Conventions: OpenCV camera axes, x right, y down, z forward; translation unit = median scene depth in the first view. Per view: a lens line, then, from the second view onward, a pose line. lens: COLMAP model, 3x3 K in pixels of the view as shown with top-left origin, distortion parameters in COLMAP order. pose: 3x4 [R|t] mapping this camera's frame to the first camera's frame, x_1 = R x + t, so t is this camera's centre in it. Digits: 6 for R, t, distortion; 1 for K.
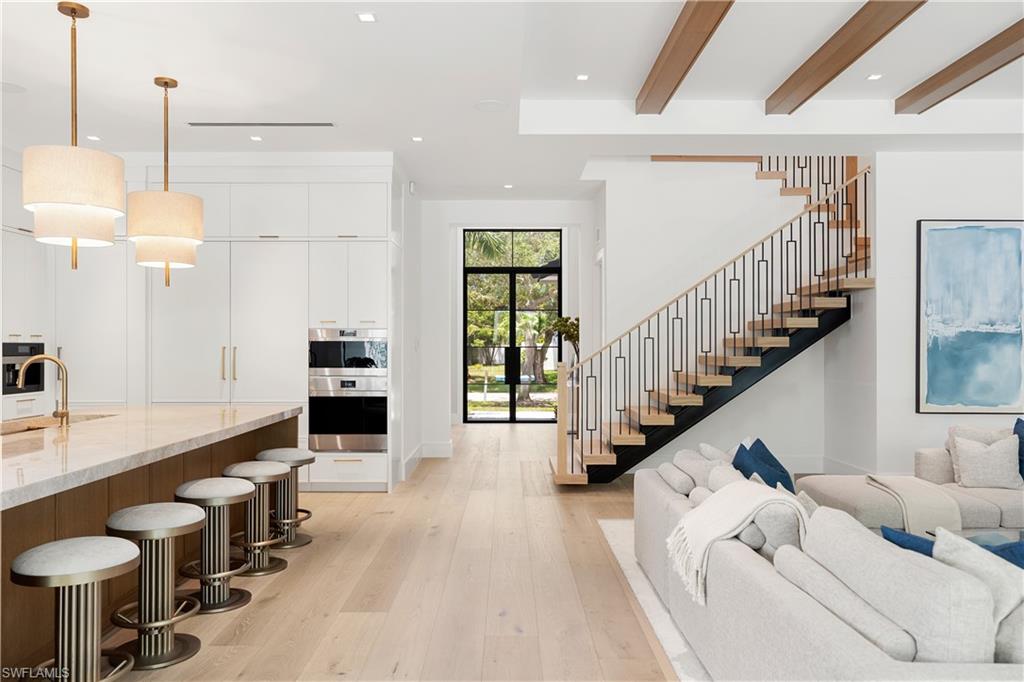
lens RADIAL K [[742.7, 0, 512.0], [0, 742.7, 341.0], [0, 0, 1]] dist [-0.006779, 0.007676]
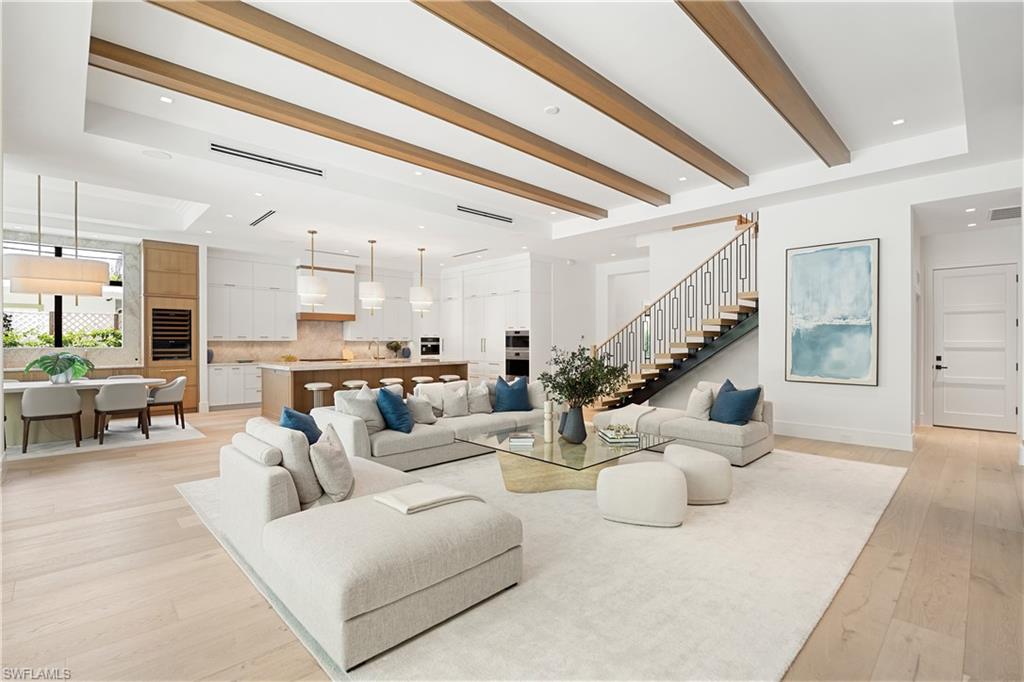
lens RADIAL K [[460.8, 0, 502.4], [0, 460.8, 340.1], [0, 0, 1]] dist [-0.021773, 0.000236]
pose [[0.693968, -0.003364, -0.719998, 0.793664], [0.009167, 0.999949, 0.004164, 0.007234], [0.719947, -0.009490, 0.693964, -0.032601]]
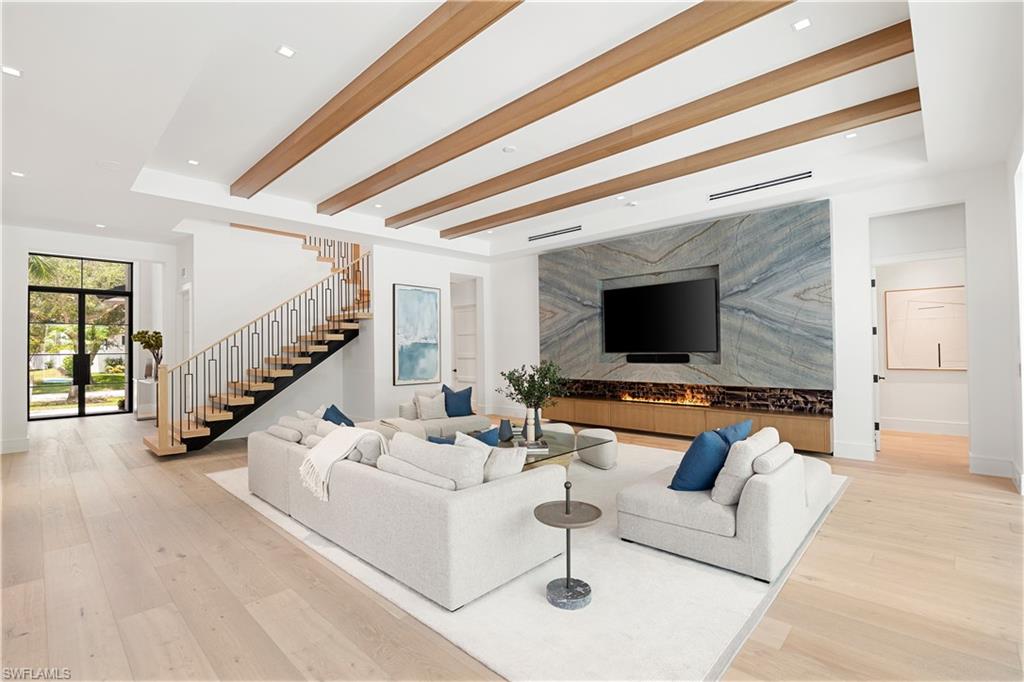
lens RADIAL K [[460.8, 0, 502.4], [0, 460.8, 340.1], [0, 0, 1]] dist [-0.021773, 0.000236]
pose [[0.697907, 0.005295, 0.716169, -0.099473], [0.006823, 0.999878, -0.014041, -0.000392], [-0.716156, 0.014685, 0.697786, -0.018920]]
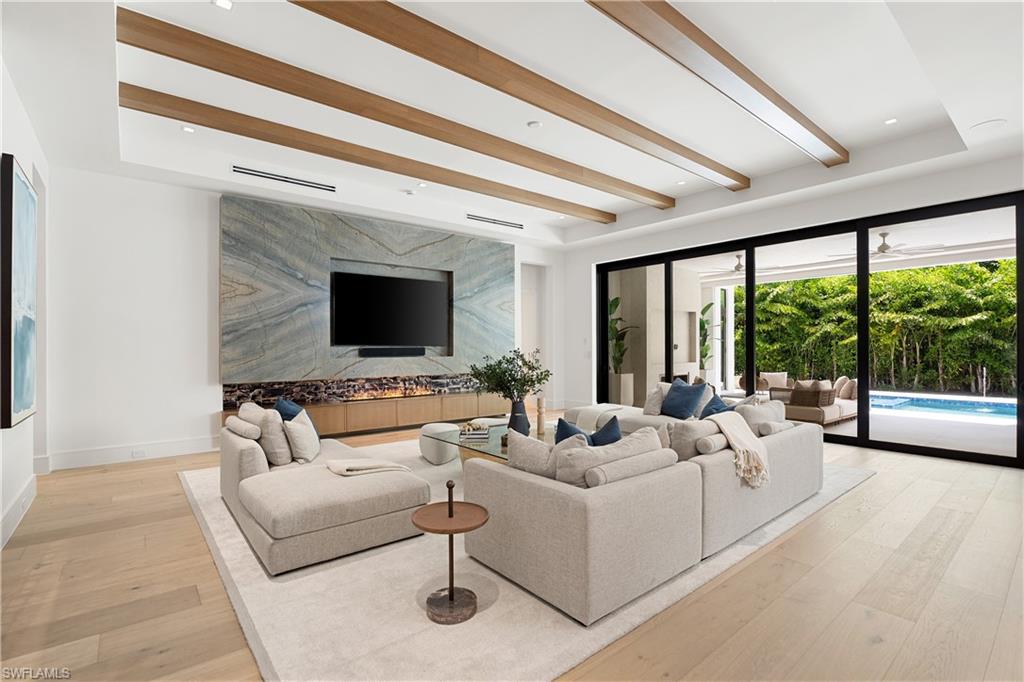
lens RADIAL K [[479.5, 0, 512.0], [0, 479.5, 341.0], [0, 0, 1]] dist [0.000807, 0.000068]
pose [[-0.625263, 0.001762, 0.780412, -0.110542], [-0.010196, 0.999894, -0.010427, 0.012541], [-0.780348, -0.014477, -0.625178, 0.927915]]
